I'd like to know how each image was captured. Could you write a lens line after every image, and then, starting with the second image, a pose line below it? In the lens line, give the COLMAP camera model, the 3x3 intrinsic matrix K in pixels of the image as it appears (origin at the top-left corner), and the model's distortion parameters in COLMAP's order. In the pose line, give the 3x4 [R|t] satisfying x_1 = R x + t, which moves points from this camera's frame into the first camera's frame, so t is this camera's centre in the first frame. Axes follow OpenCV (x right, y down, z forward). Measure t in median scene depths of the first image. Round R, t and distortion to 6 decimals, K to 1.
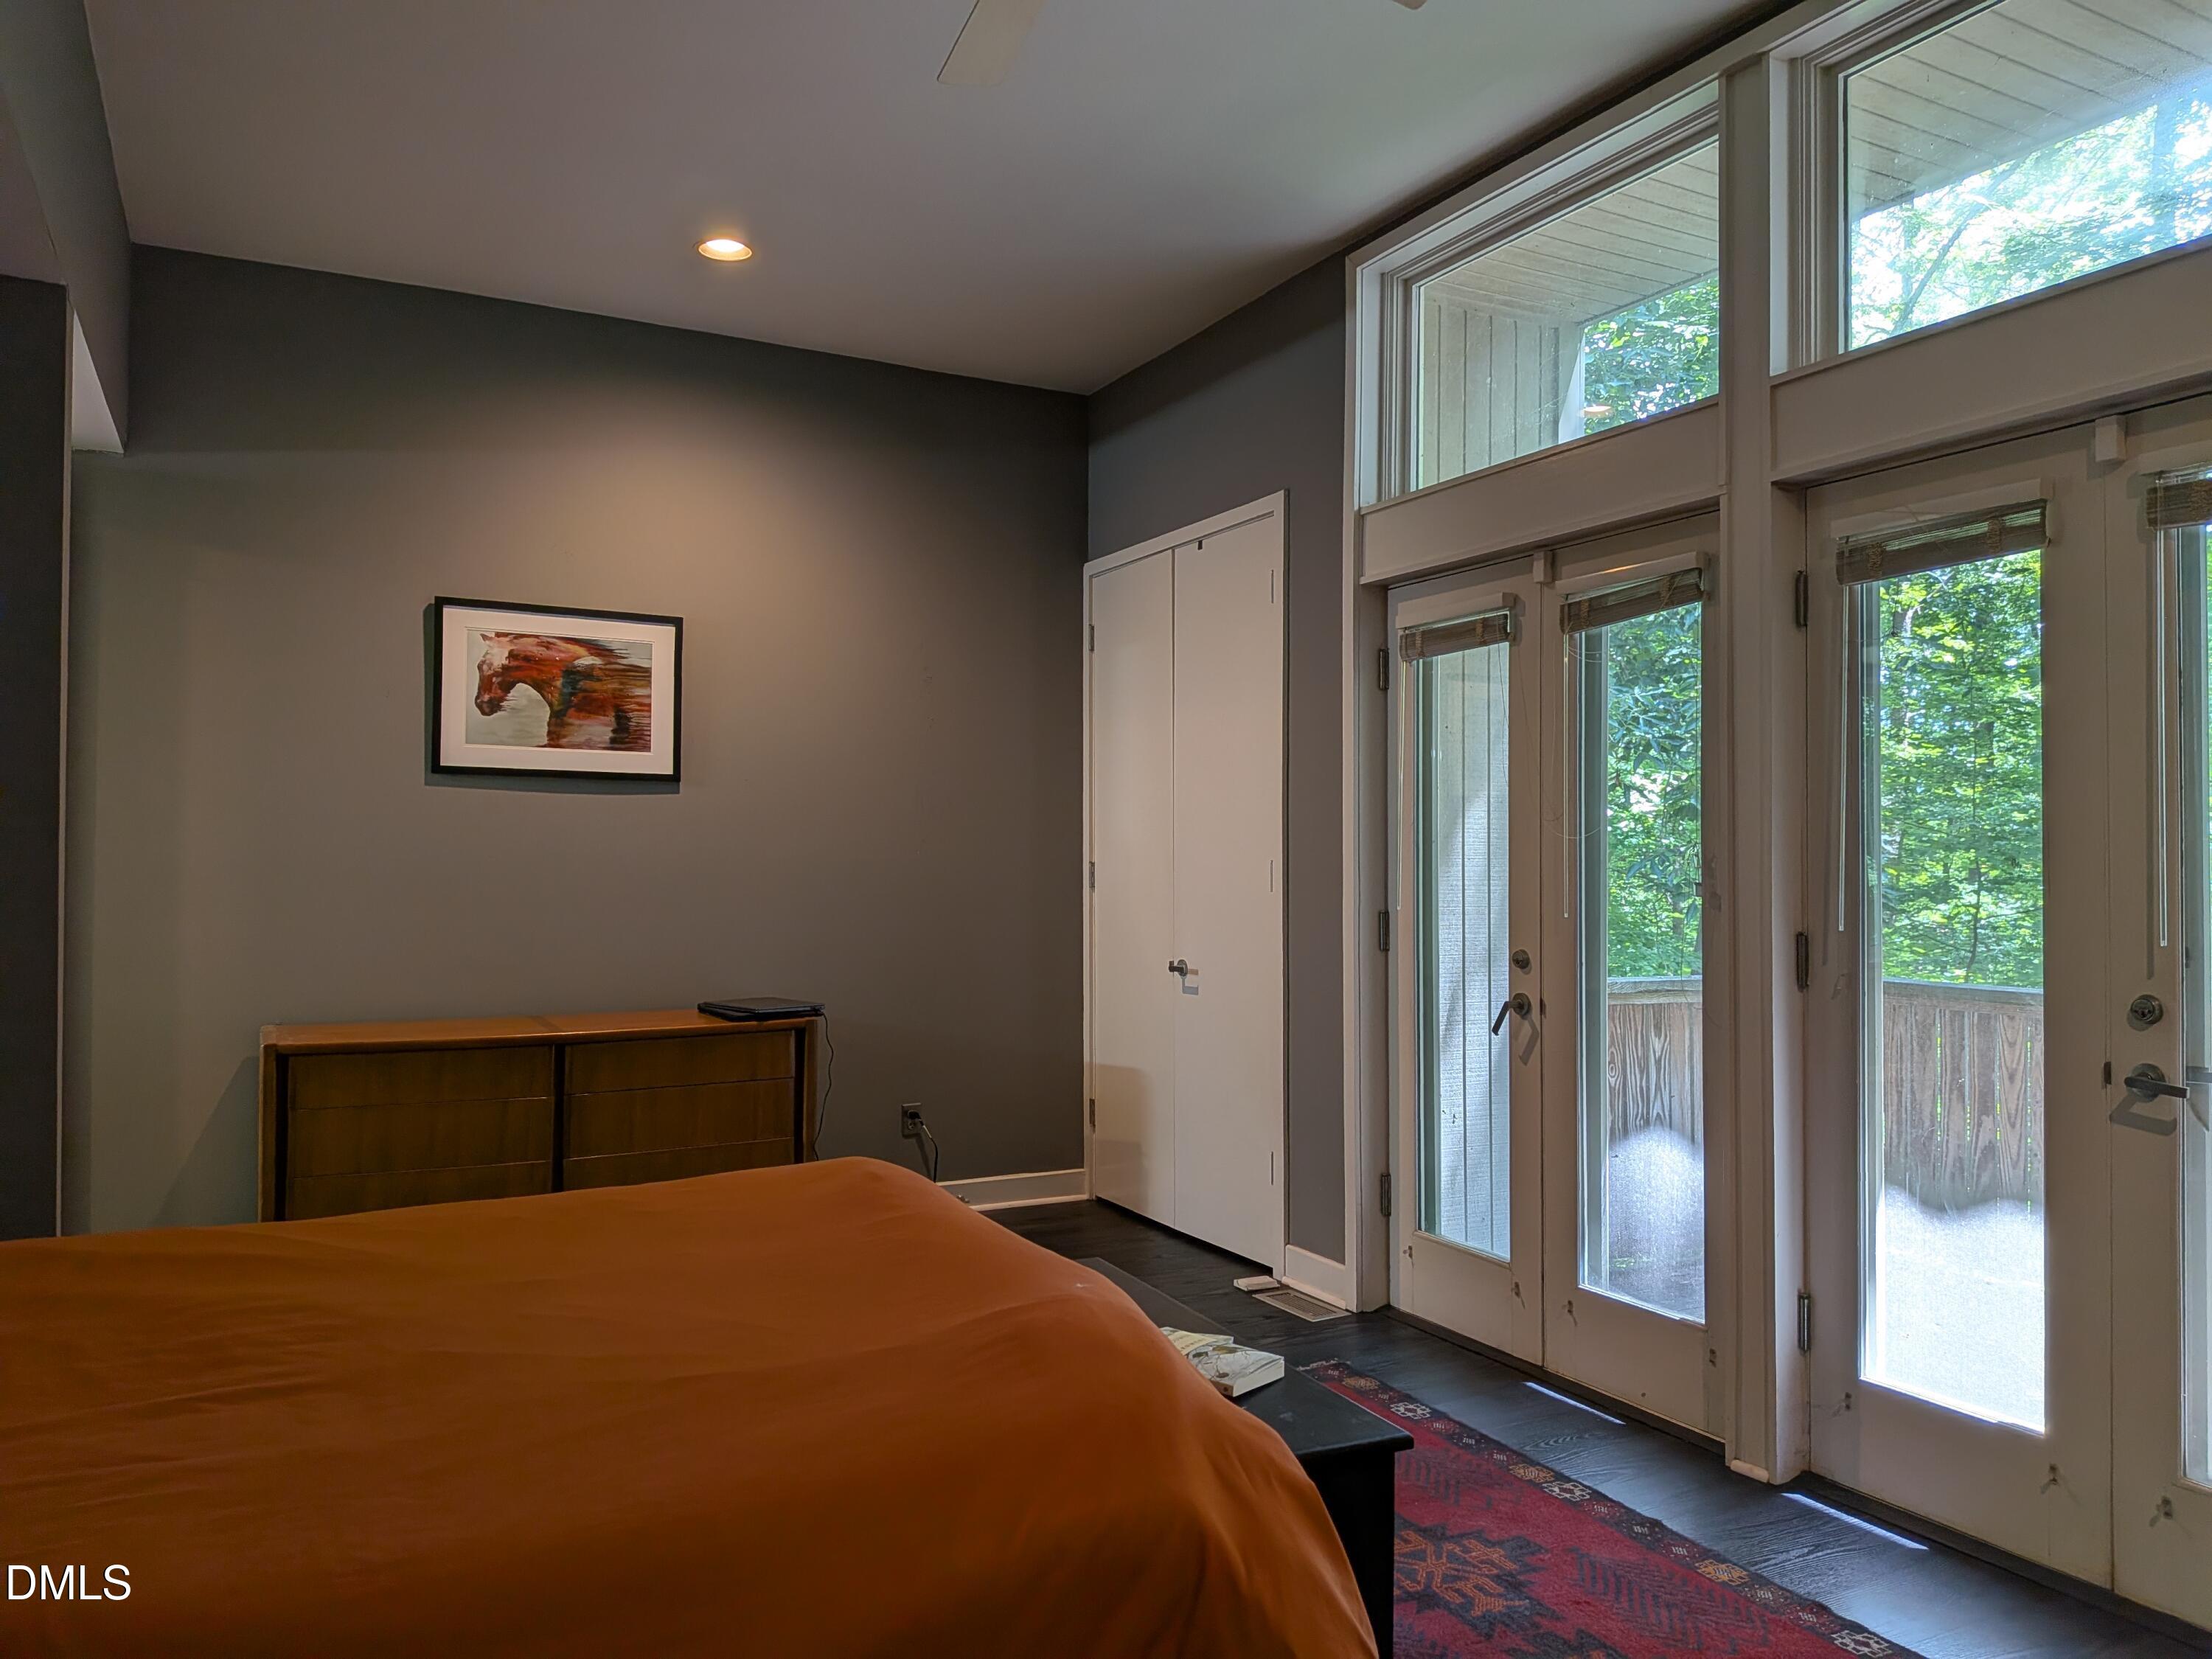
lens RADIAL K [[1623.2, 0, 1096.7], [0, 1623.2, 828.8], [0, 0, 1]] dist [-0.009058, -0.007349]
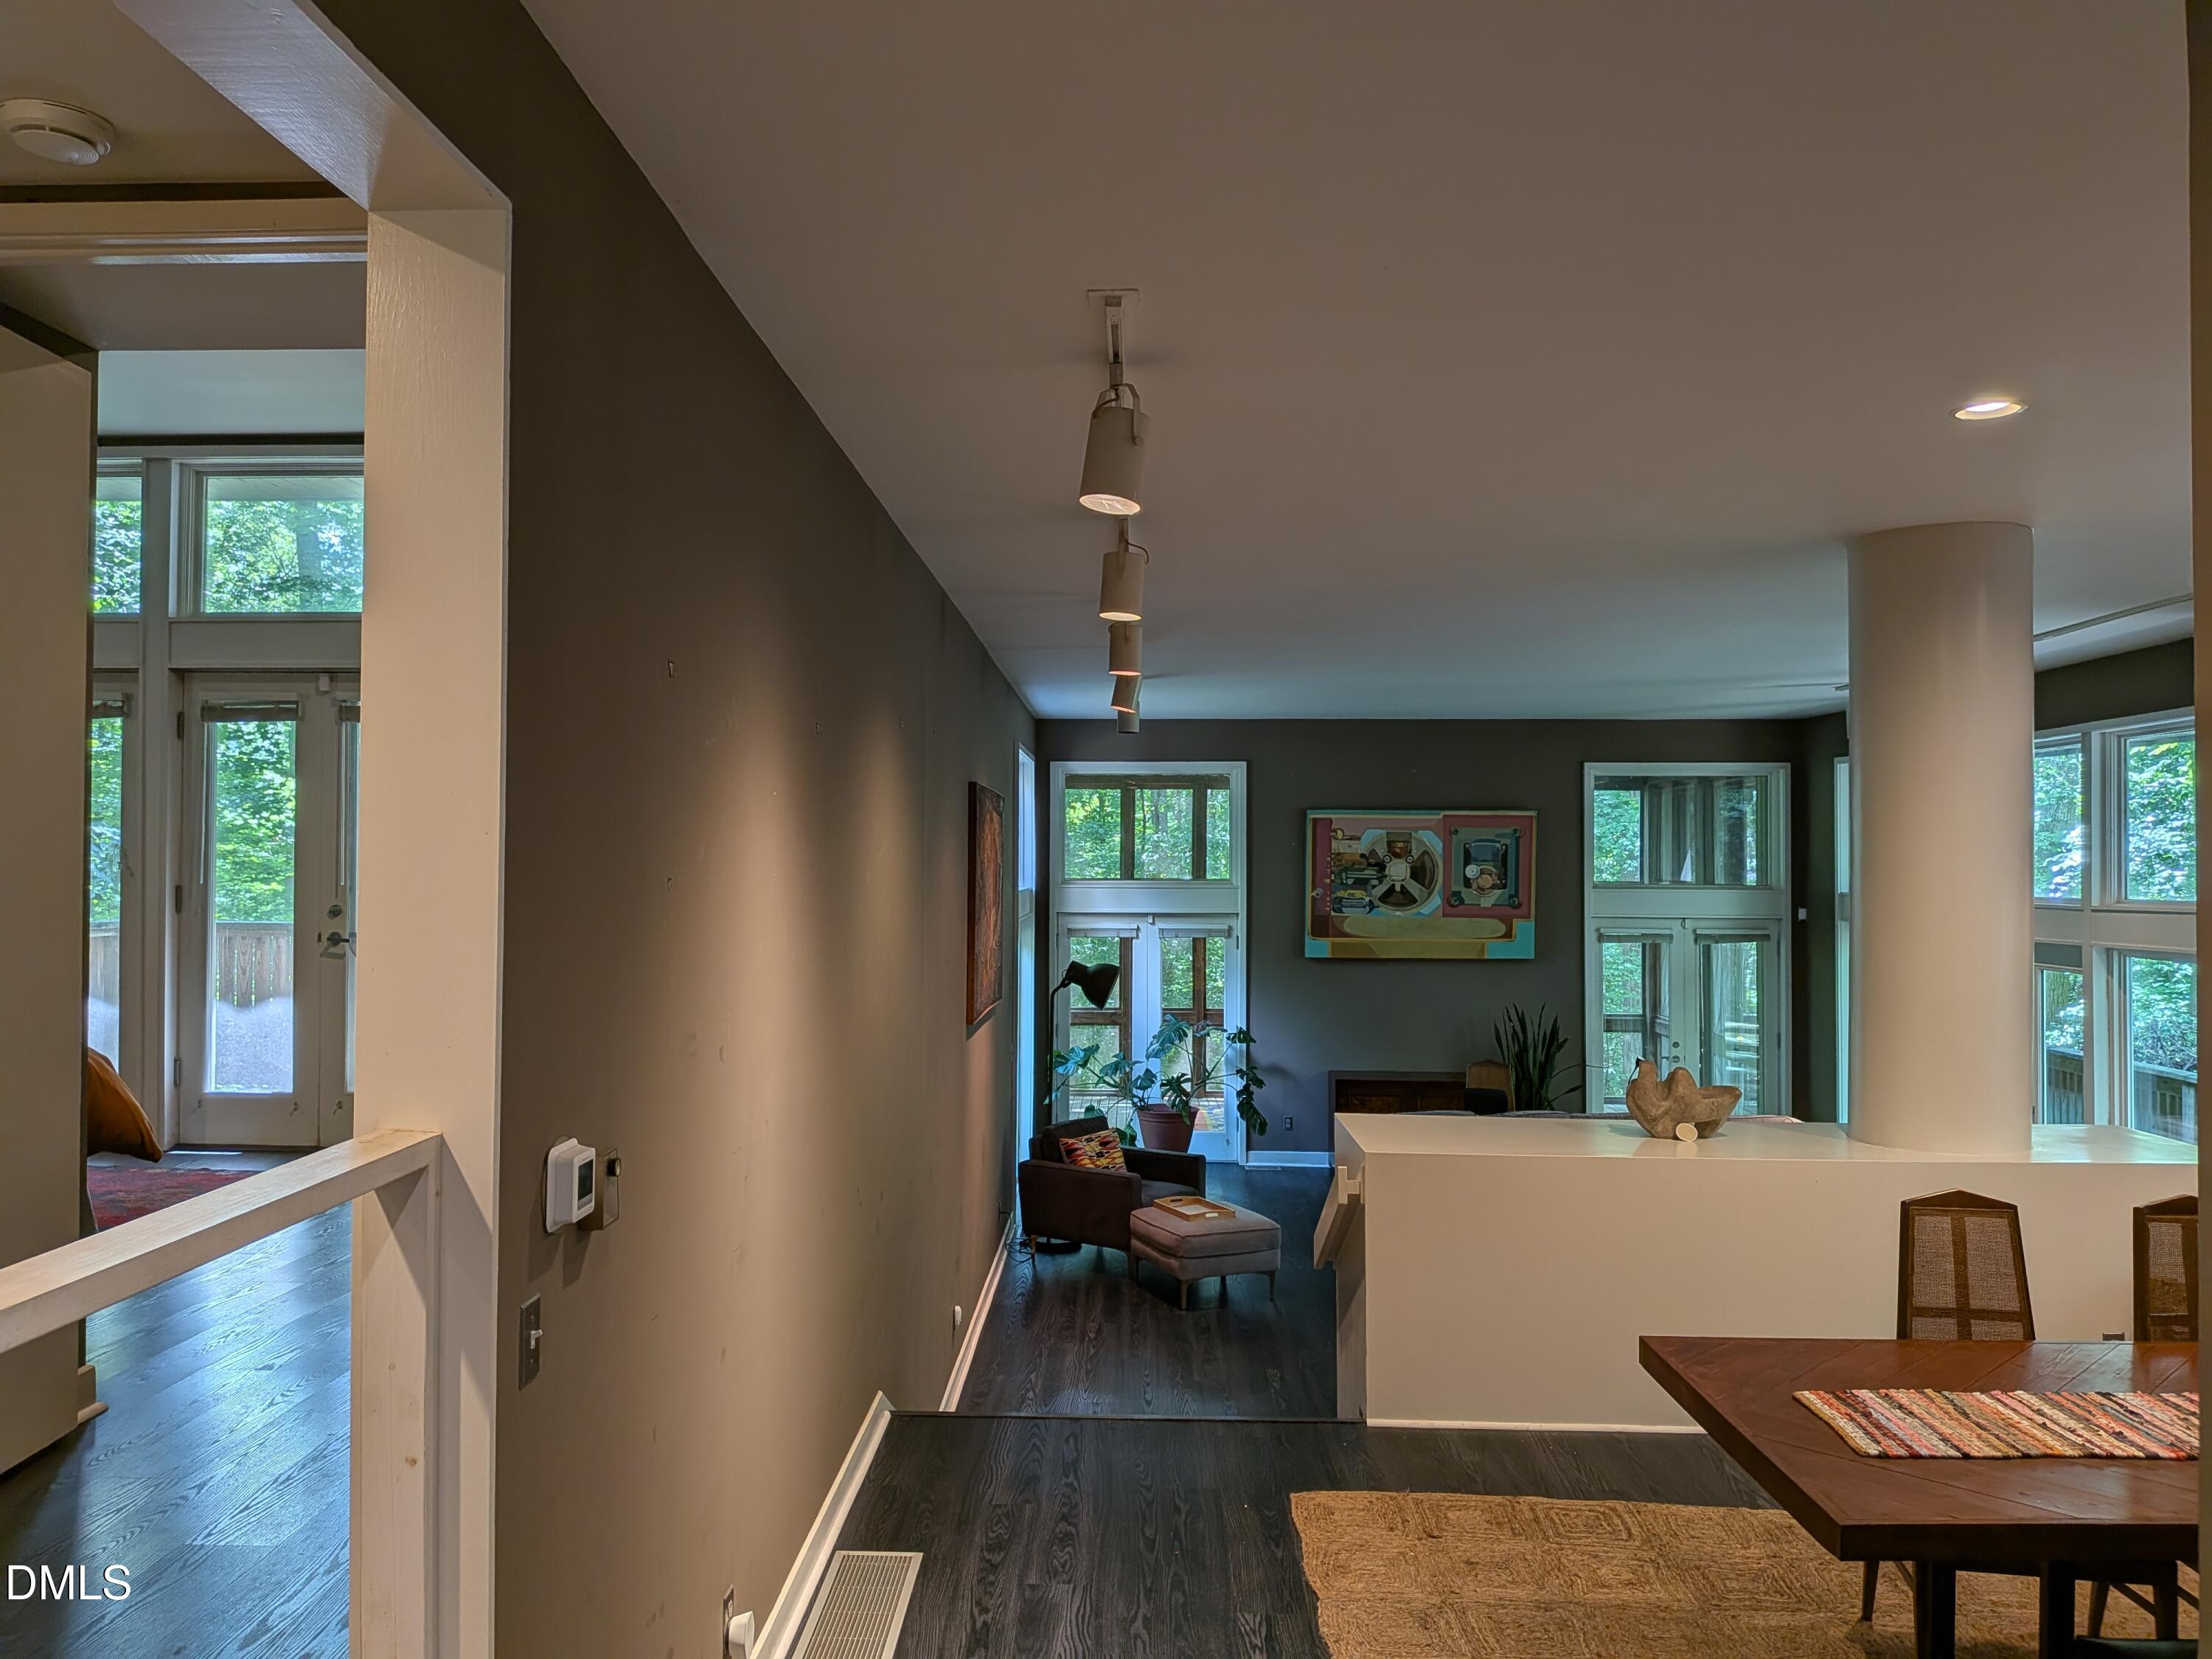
lens RADIAL K [[1623.2, 0, 1113.9], [0, 1623.2, 836.5], [0, 0, 1]] dist [-0.009058, -0.007349]
pose [[0.495382, 0.002651, 0.868671, -0.789531], [-0.023190, 0.999679, 0.010174, -0.049053], [-0.868365, -0.025184, 0.495285, -1.093461]]
